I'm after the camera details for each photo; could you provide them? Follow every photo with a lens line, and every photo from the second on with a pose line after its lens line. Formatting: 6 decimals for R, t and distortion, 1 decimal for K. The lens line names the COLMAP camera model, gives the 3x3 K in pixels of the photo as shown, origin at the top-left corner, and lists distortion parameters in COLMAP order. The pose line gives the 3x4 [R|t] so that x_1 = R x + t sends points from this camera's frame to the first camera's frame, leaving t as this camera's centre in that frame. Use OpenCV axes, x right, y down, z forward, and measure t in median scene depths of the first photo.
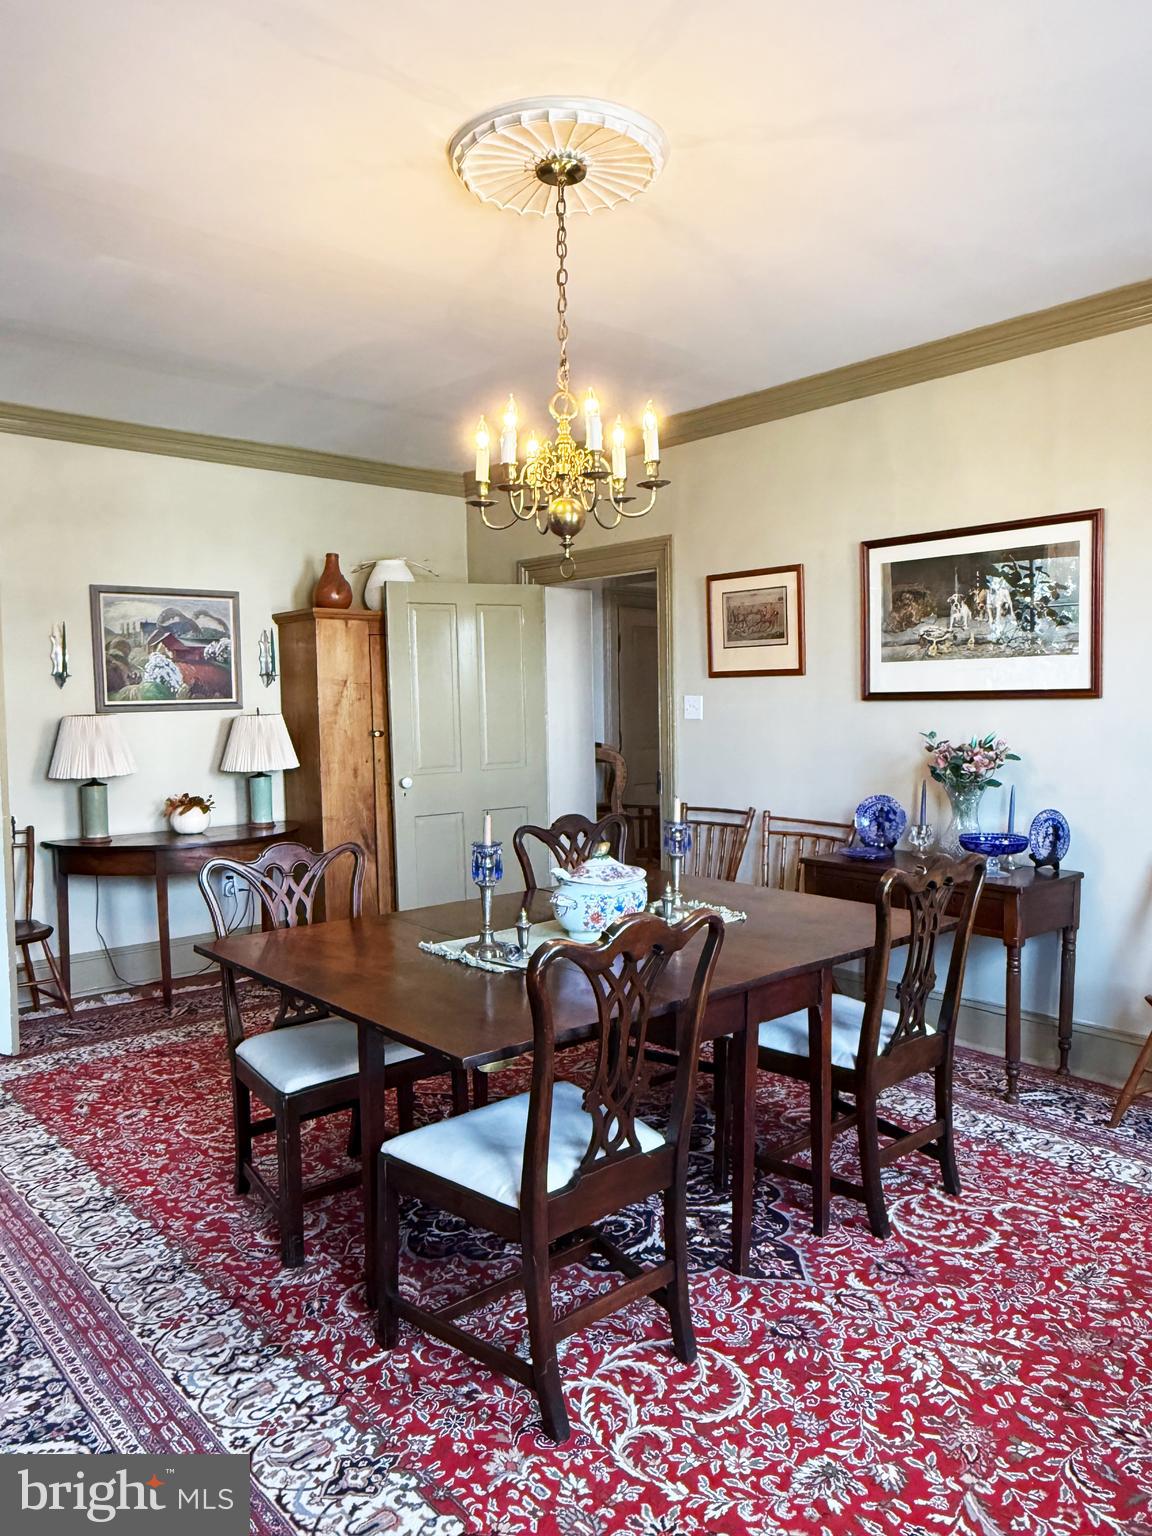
lens RADIAL K [[1071.5, 0, 584.2], [0, 1071.5, 772.9], [0, 0, 1]] dist [0.006701, 0.005150]
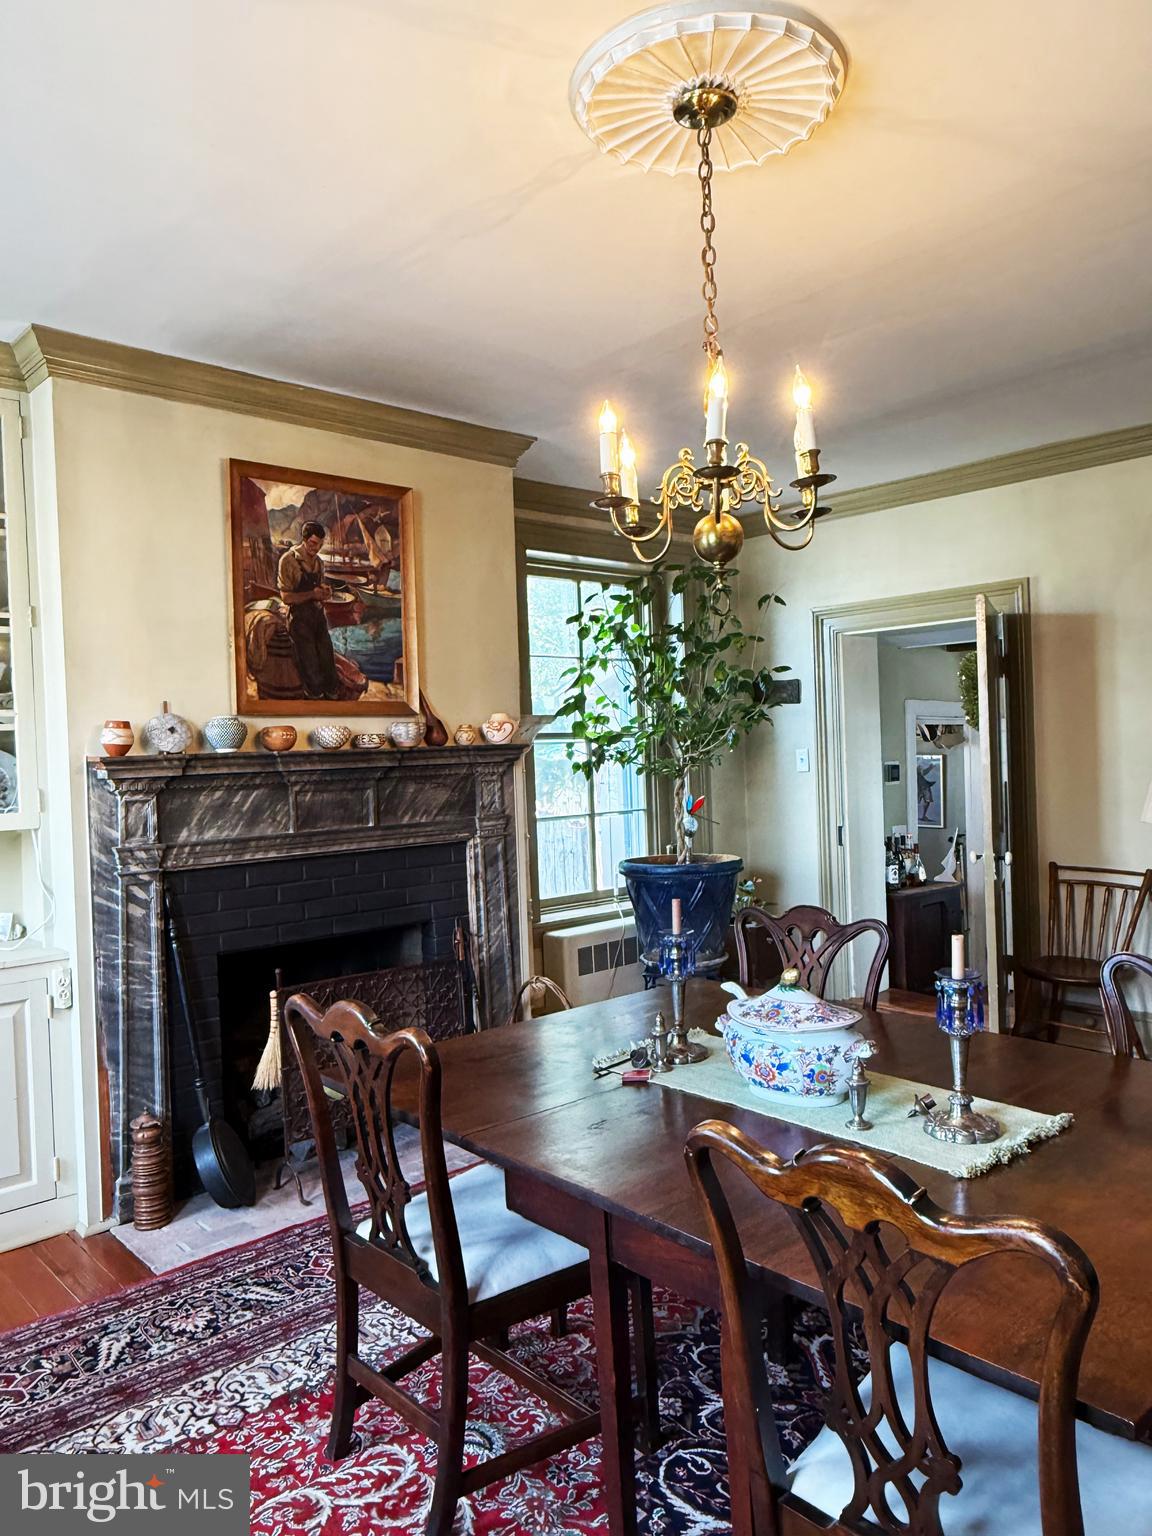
lens RADIAL K [[1071.5, 0, 584.5], [0, 1071.5, 759.4], [0, 0, 1]] dist [0.006701, 0.005150]
pose [[0.027884, 0.043786, -0.998652, 1.090266], [-0.036855, 0.998406, 0.042746, -0.170258], [0.998932, 0.035613, 0.029454, 1.212974]]
